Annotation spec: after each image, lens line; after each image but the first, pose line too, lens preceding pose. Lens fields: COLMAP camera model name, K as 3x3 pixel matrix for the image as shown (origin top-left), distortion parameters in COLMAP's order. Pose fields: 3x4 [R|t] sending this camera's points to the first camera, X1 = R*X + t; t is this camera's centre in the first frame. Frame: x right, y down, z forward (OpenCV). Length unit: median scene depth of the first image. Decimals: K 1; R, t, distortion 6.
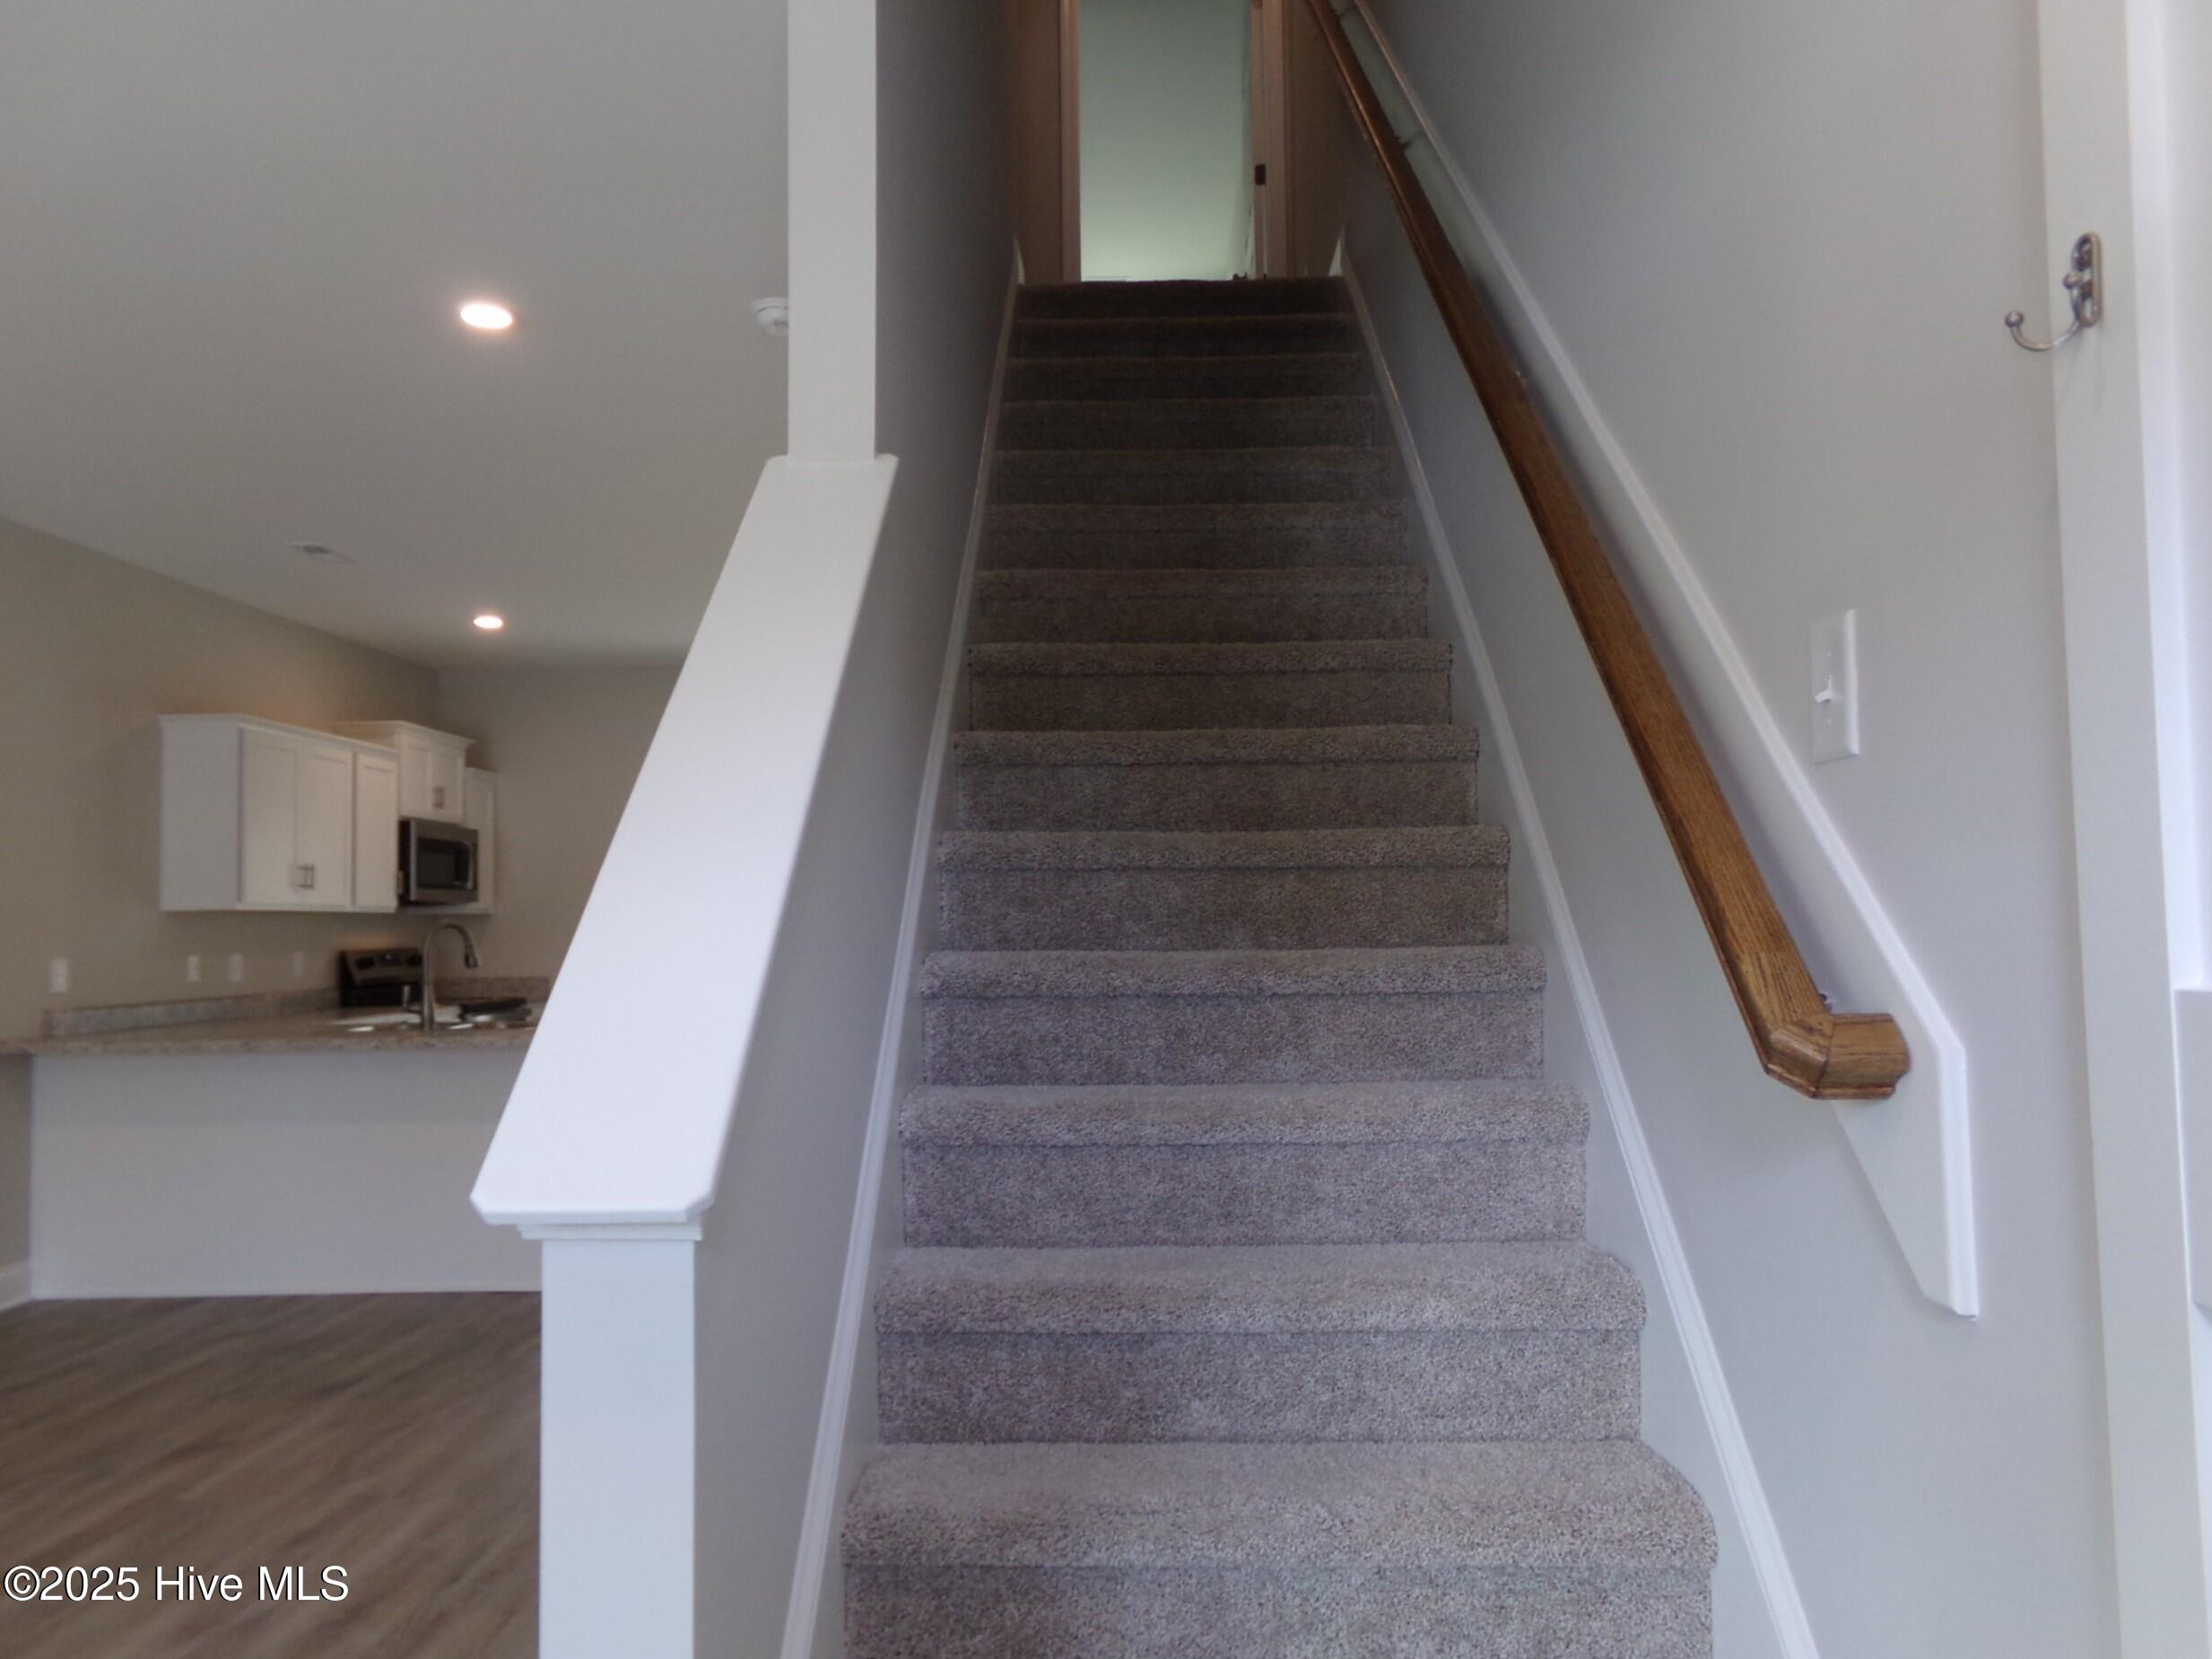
lens RADIAL K [[1559.2, 0, 1139.0], [0, 1559.2, 833.0], [0, 0, 1]] dist [-0.002892, -0.002721]
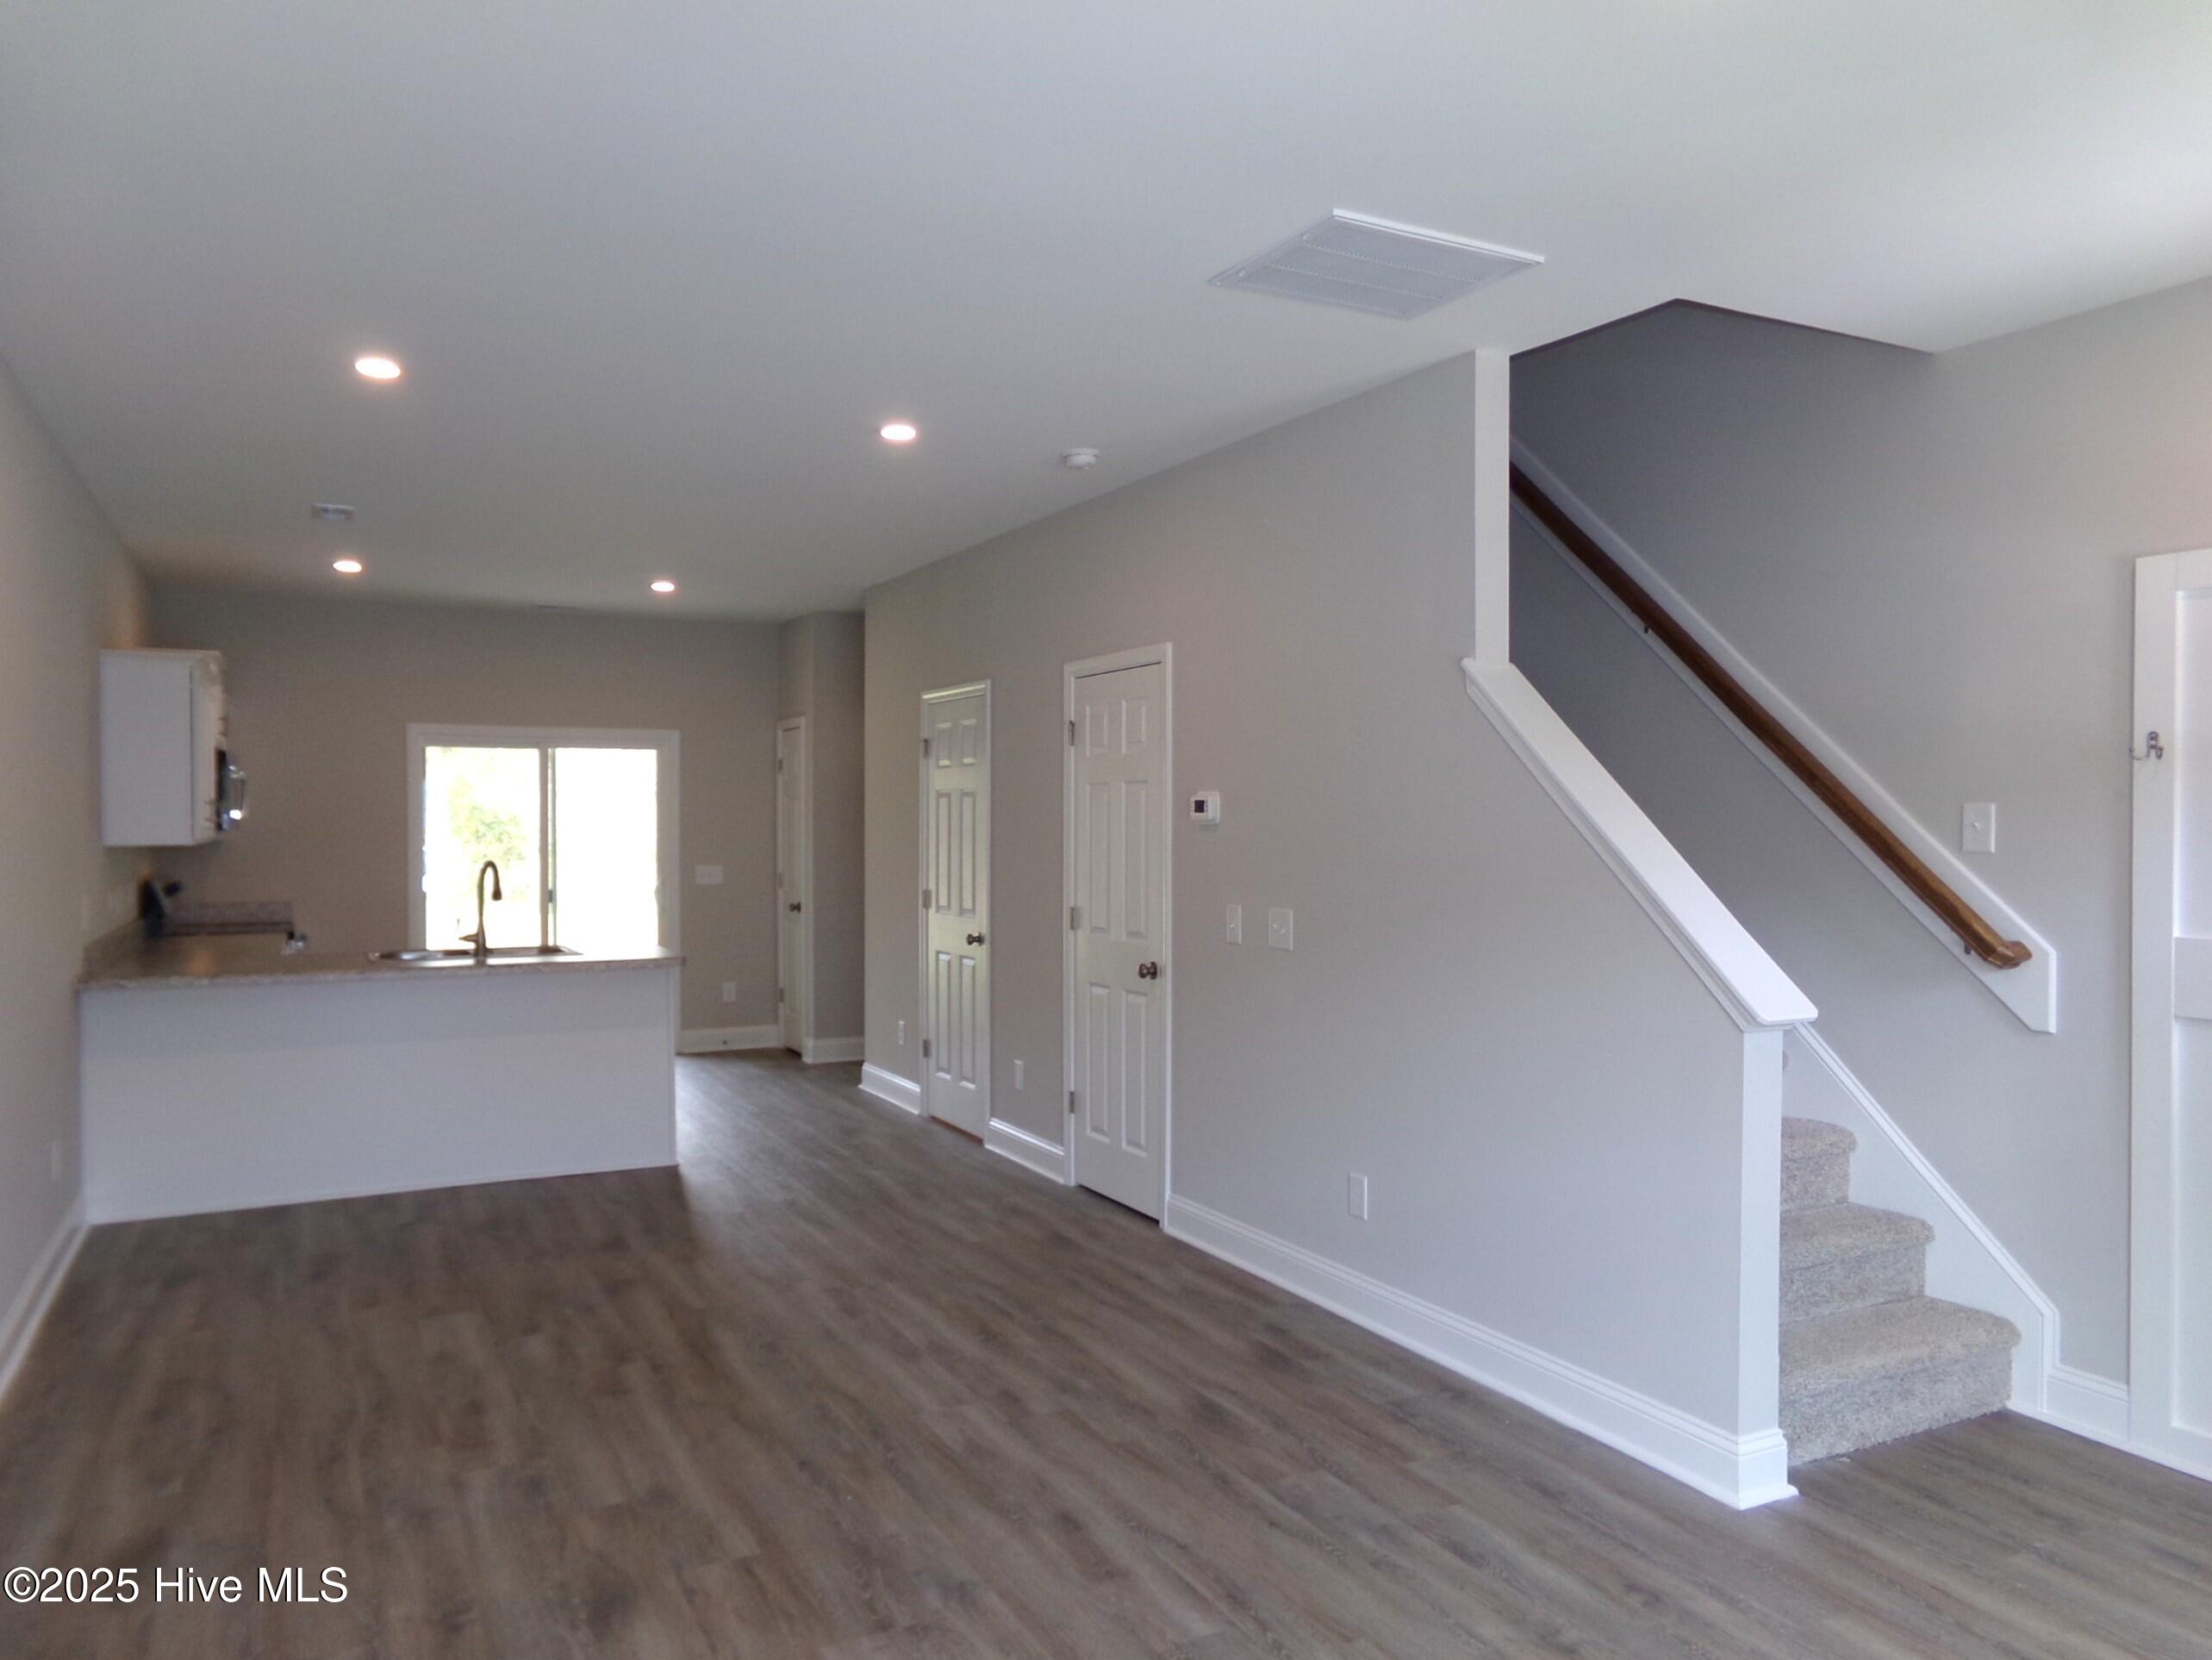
lens RADIAL K [[1547.0, 0, 1097.3], [0, 1547.0, 834.5], [0, 0, 1]] dist [-0.095619, 0.156459]
pose [[0.889078, 0.013235, 0.457565, -0.508964], [-0.041825, 0.997749, 0.052409, -0.035622], [-0.455842, -0.065733, 0.887630, -0.168806]]
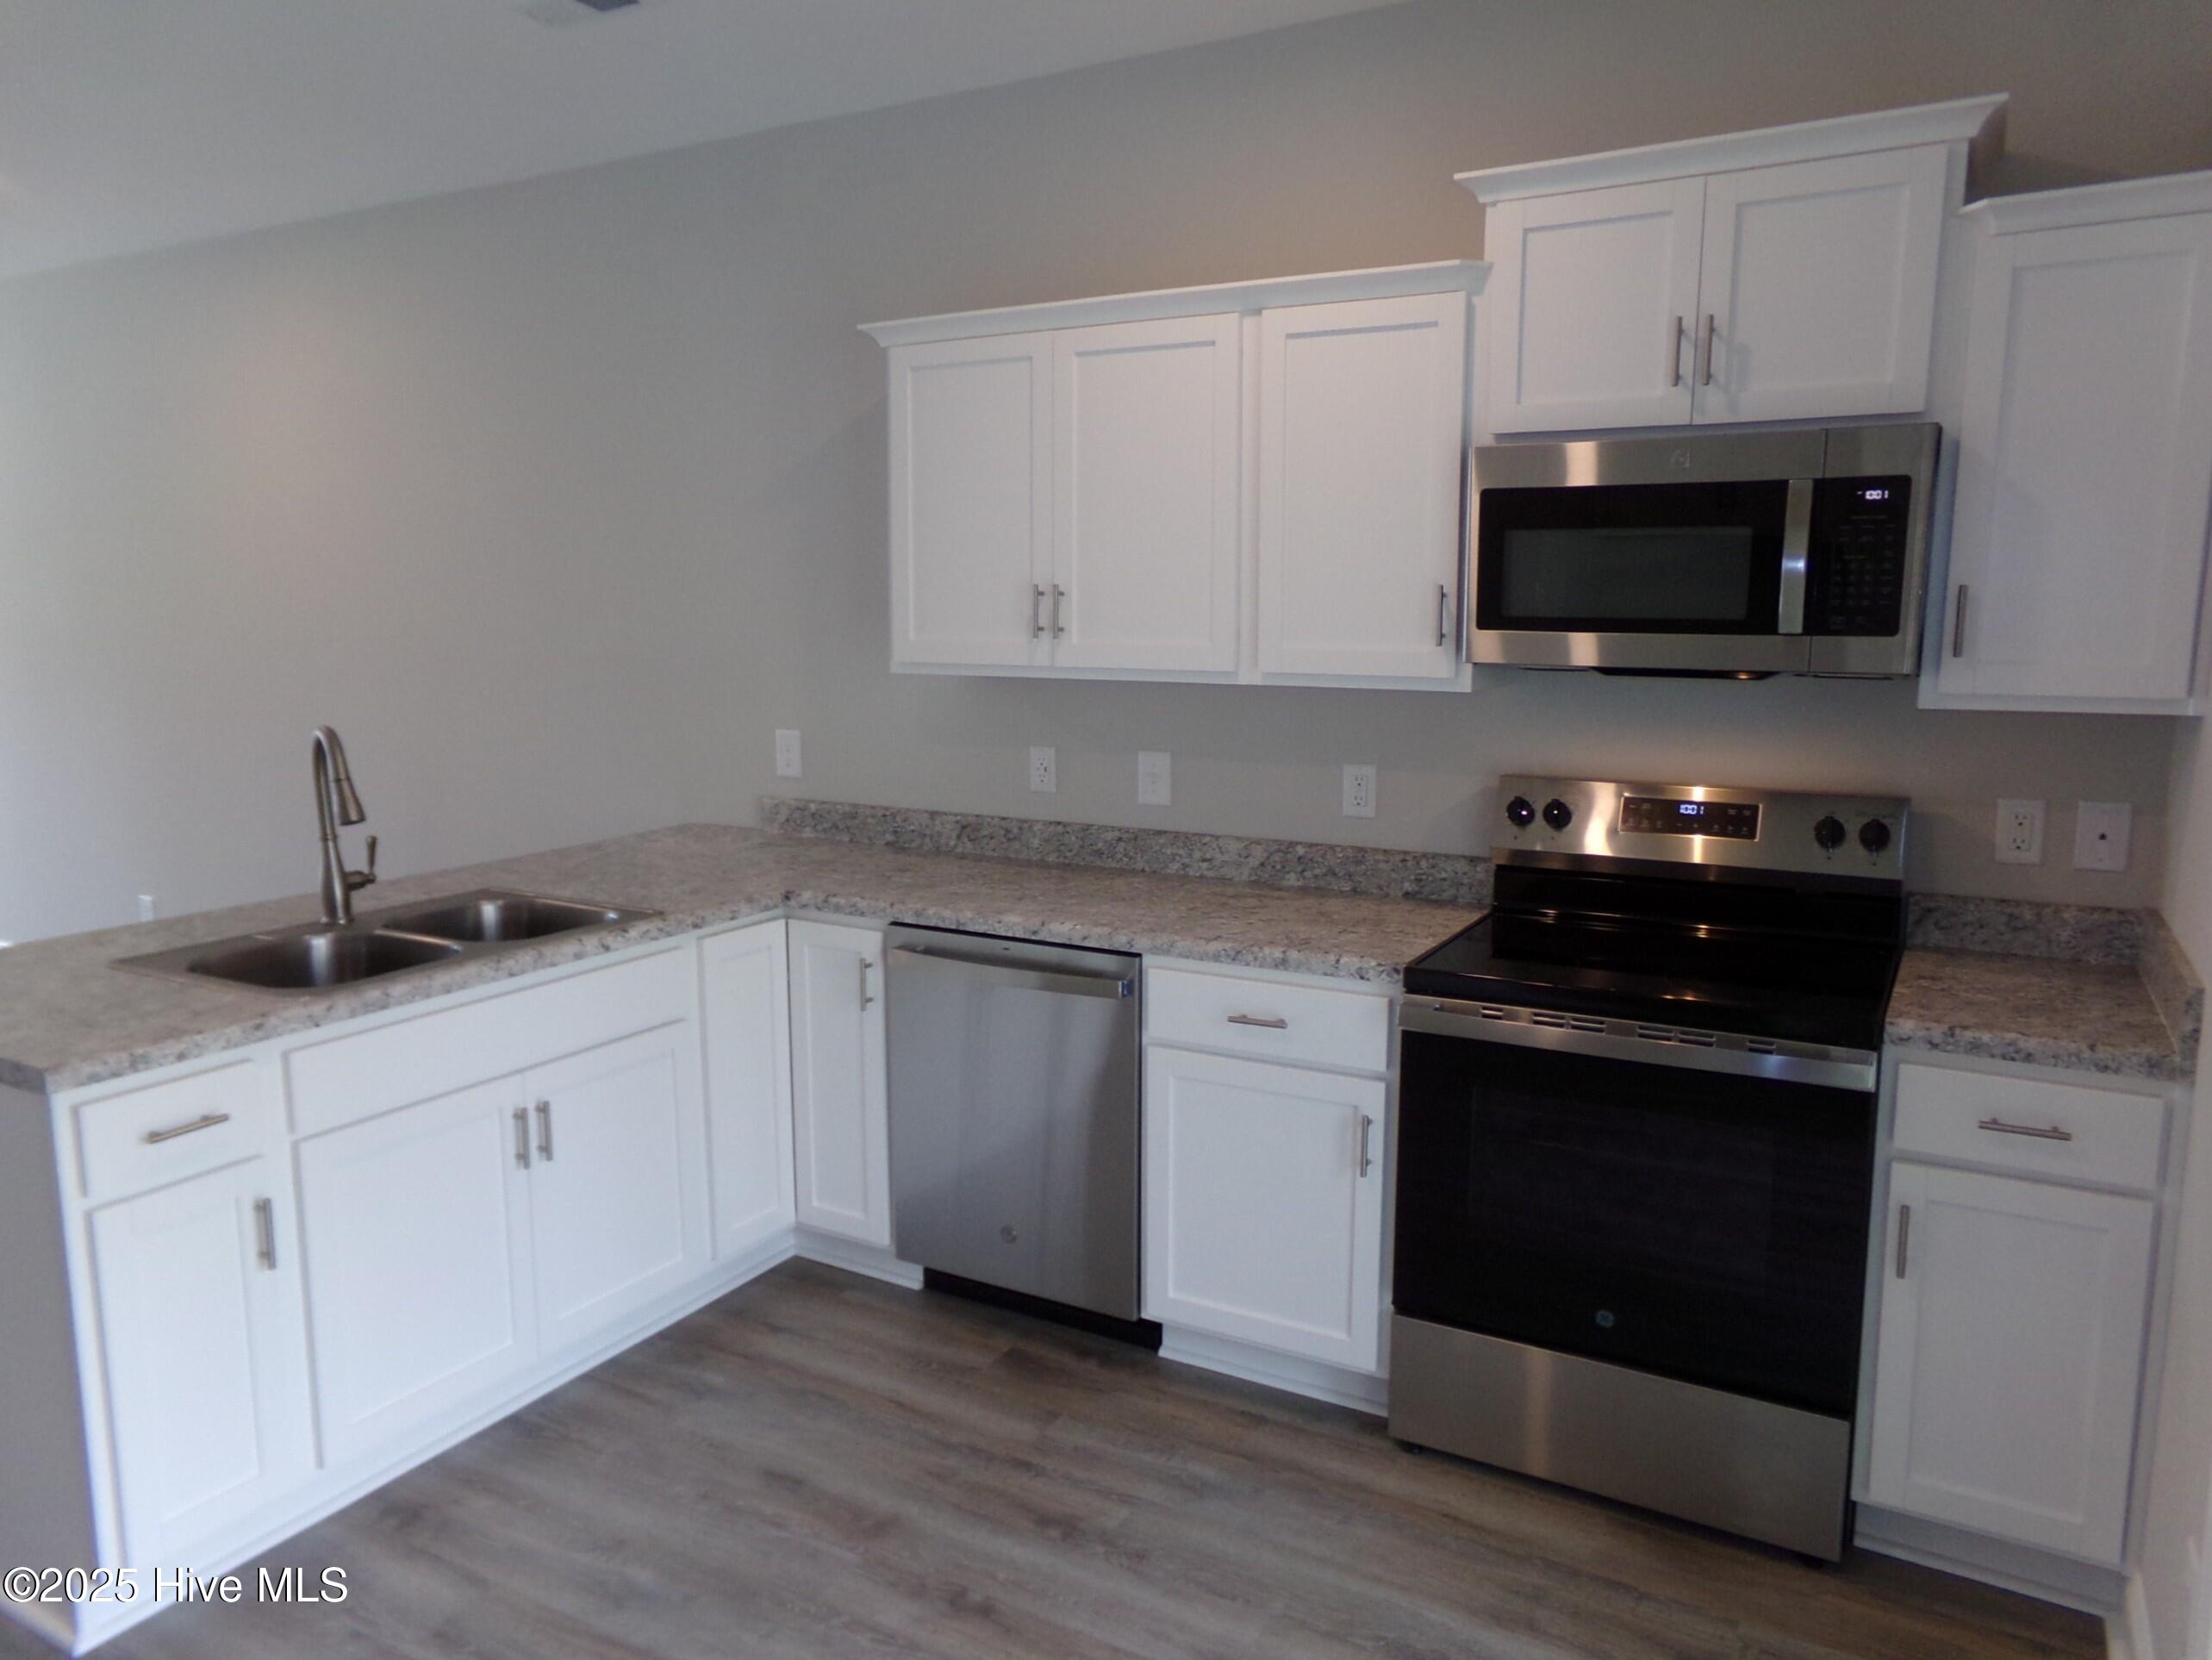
lens RADIAL K [[1547.0, 0, 1097.3], [0, 1547.0, 834.5], [0, 0, 1]] dist [-0.095619, 0.156459]
pose [[-0.500749, 0.149244, -0.852629, -0.123267], [0.059361, 0.988626, 0.138186, 0.033588], [0.863555, 0.018583, -0.503913, 1.346618]]
